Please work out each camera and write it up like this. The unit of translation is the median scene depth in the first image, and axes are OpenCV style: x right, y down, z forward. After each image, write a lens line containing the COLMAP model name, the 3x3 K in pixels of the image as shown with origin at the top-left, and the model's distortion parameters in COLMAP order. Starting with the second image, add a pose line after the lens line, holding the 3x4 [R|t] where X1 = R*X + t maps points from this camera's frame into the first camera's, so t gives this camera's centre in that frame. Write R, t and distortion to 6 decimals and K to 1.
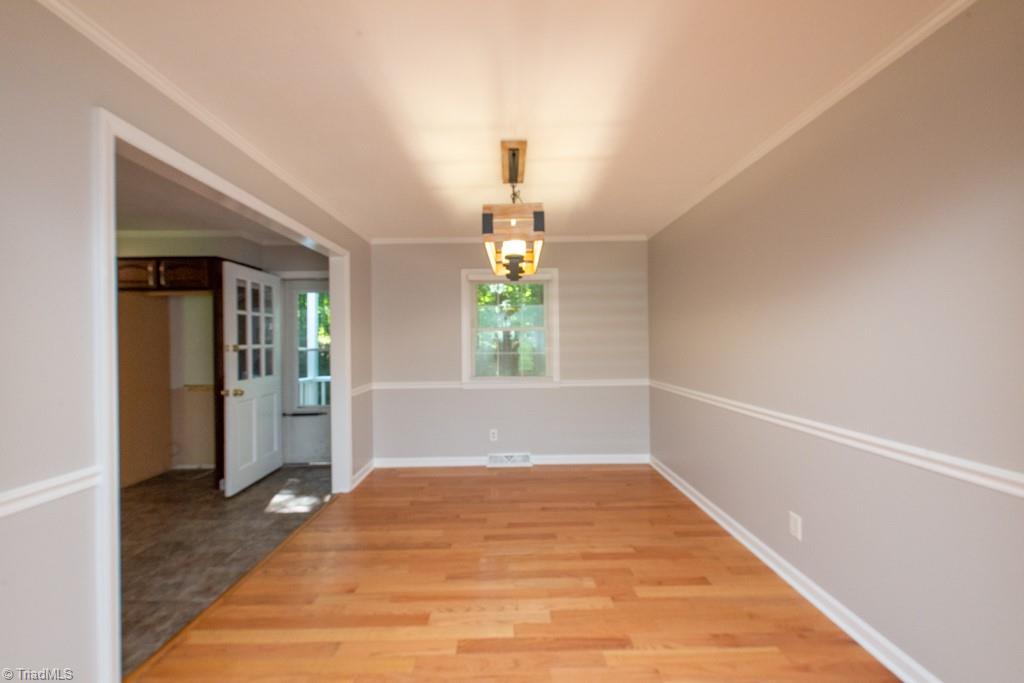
lens RADIAL K [[383.4, 0, 510.1], [0, 383.4, 341.0], [0, 0, 1]] dist [-0.000223, -0.000482]
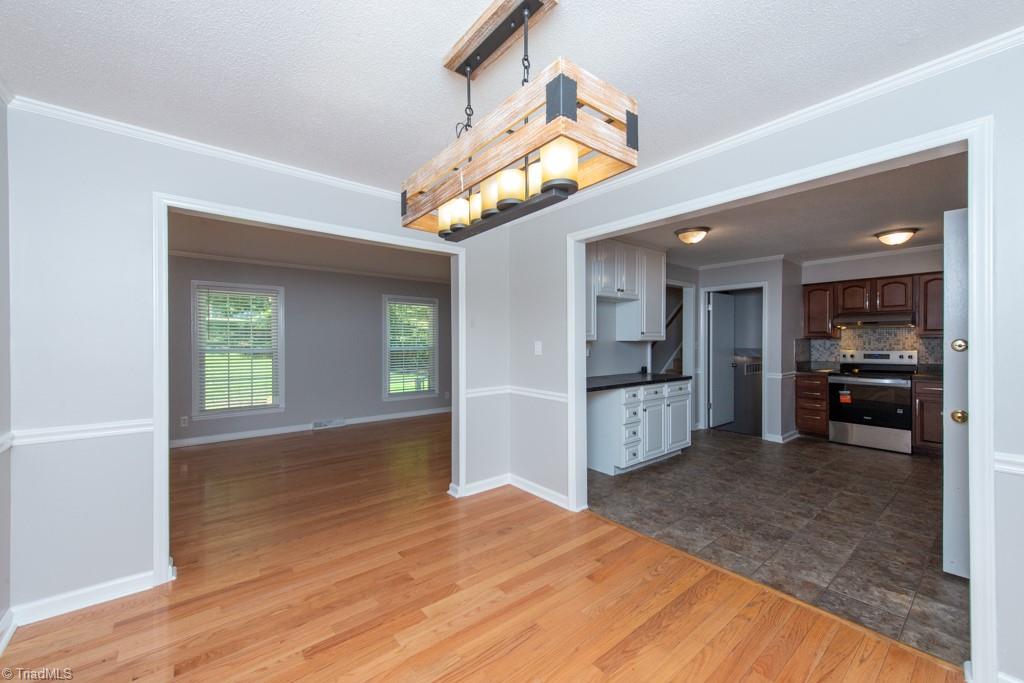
lens RADIAL K [[396.5, 0, 508.5], [0, 396.5, 343.3], [0, 0, 1]] dist [0.007419, -0.001007]
pose [[-0.775573, 0.014917, -0.631082, 0.367079], [0.012624, 0.999887, 0.008121, 0.000858], [0.631132, -0.001669, -0.775674, 1.435946]]
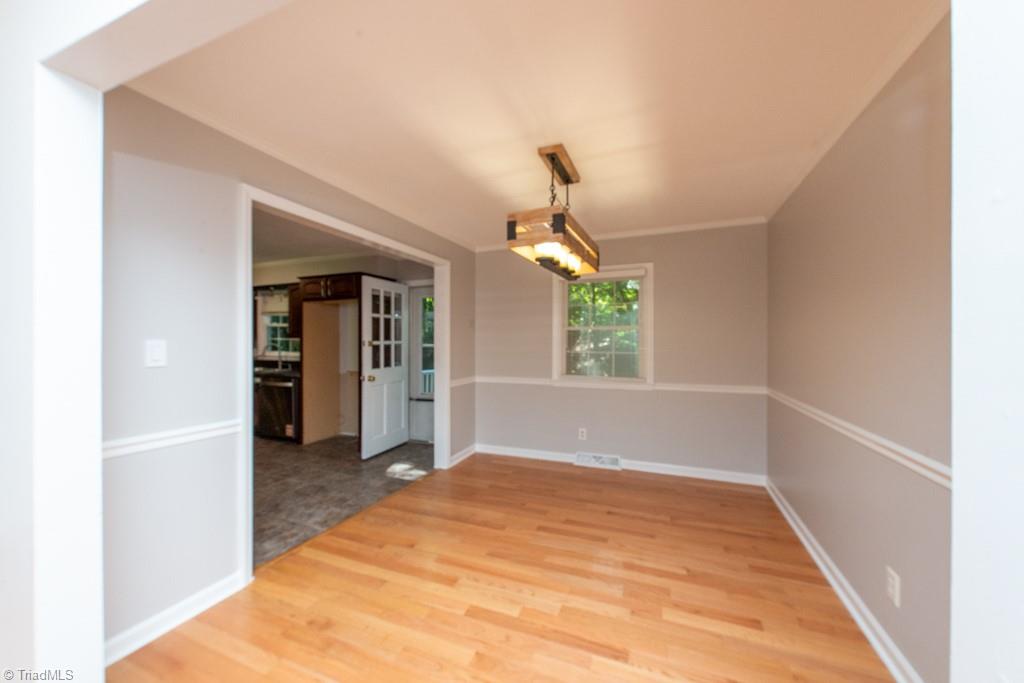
lens RADIAL K [[383.4, 0, 508.6], [0, 383.4, 341.2], [0, 0, 1]] dist [-0.000223, -0.000482]
pose [[0.923381, 0.012241, -0.383690, 0.271666], [-0.010537, 0.999923, 0.006542, -0.002616], [0.383740, -0.001998, 0.923439, 0.003428]]
